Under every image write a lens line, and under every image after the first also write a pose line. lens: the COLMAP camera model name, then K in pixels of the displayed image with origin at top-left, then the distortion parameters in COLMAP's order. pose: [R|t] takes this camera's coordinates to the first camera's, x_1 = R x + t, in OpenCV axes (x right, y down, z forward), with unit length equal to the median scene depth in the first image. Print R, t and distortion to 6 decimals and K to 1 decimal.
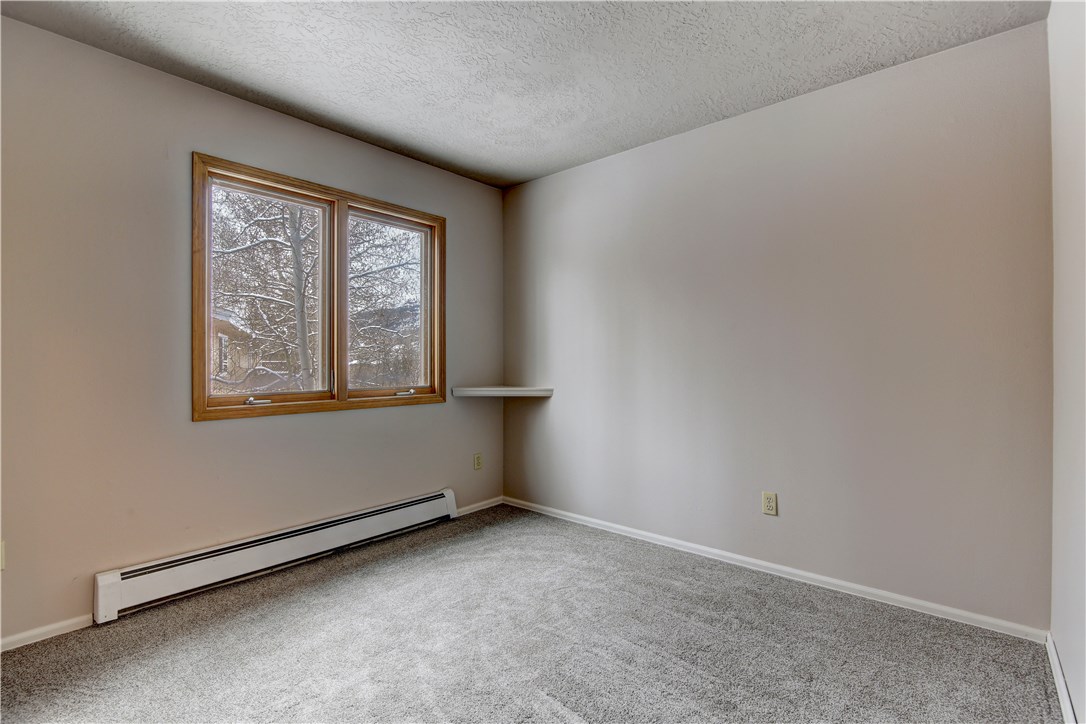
lens RADIAL K [[504.4, 0, 539.6], [0, 504.4, 361.2], [0, 0, 1]] dist [-0.019894, -0.000173]
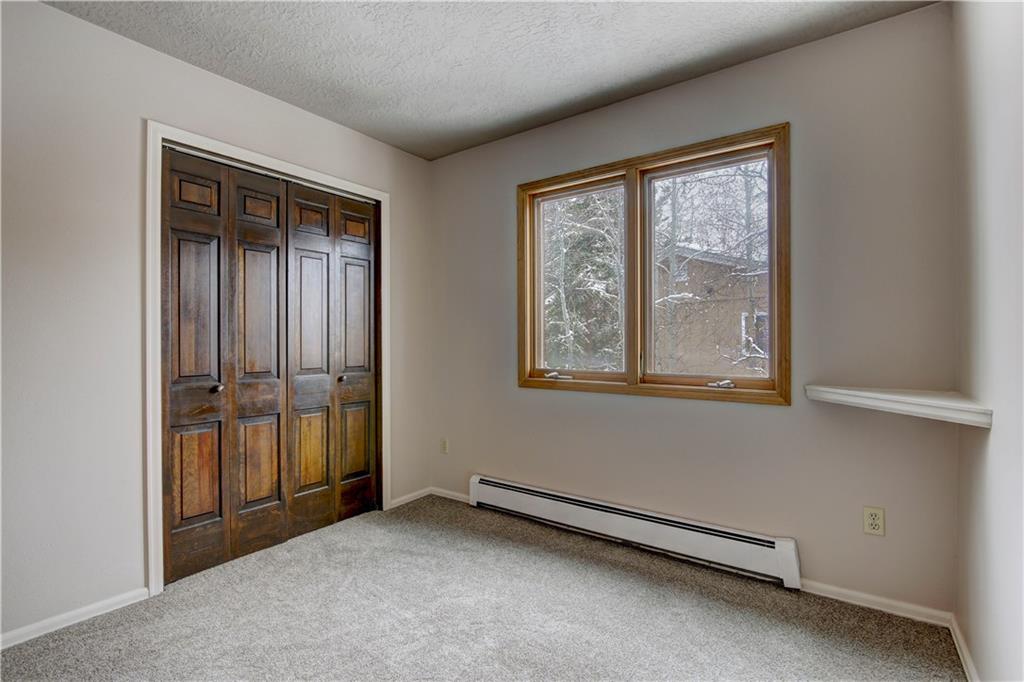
lens RADIAL K [[475.5, 0, 516.6], [0, 475.5, 347.7], [0, 0, 1]] dist [-0.016007, 0.000502]
pose [[0.085167, 0.012008, -0.996294, 0.464562], [-0.003612, 0.999925, 0.011743, 0.000029], [0.996360, 0.002598, 0.085204, 0.712327]]
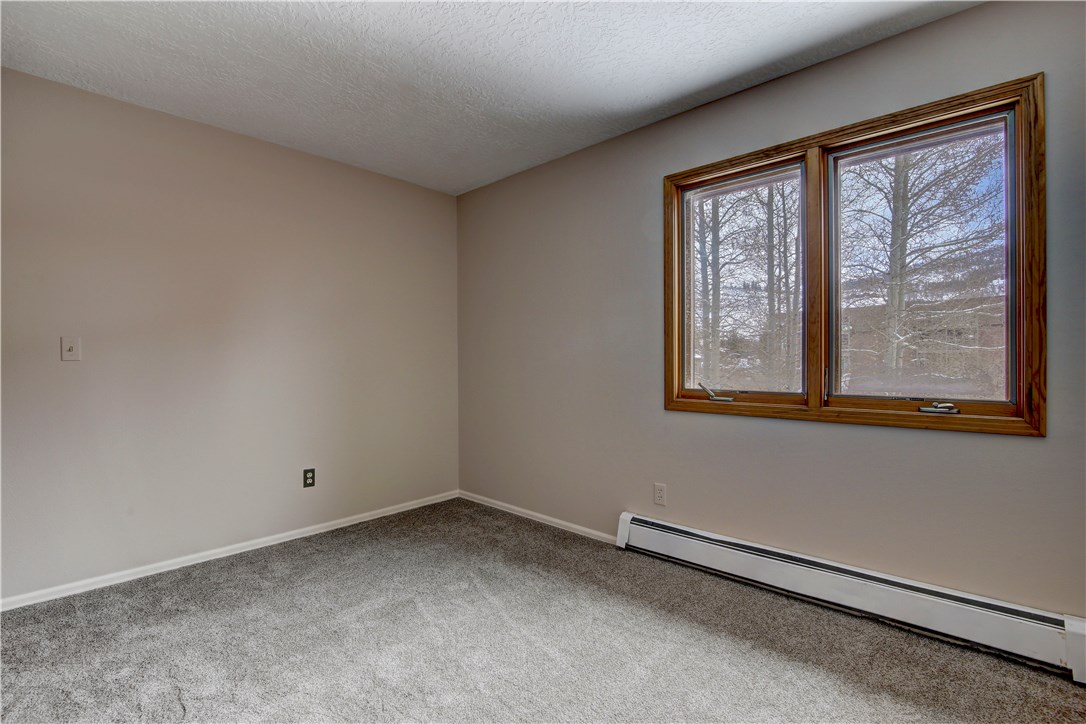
lens RADIAL K [[495.5, 0, 540.8], [0, 495.5, 361.4], [0, 0, 1]] dist [-0.020215, 0.001409]
pose [[-0.038882, 0.005907, -0.999226, 0.357194], [0.003293, 0.999978, 0.005783, 0.000420], [0.999238, -0.003065, -0.038901, 0.587917]]
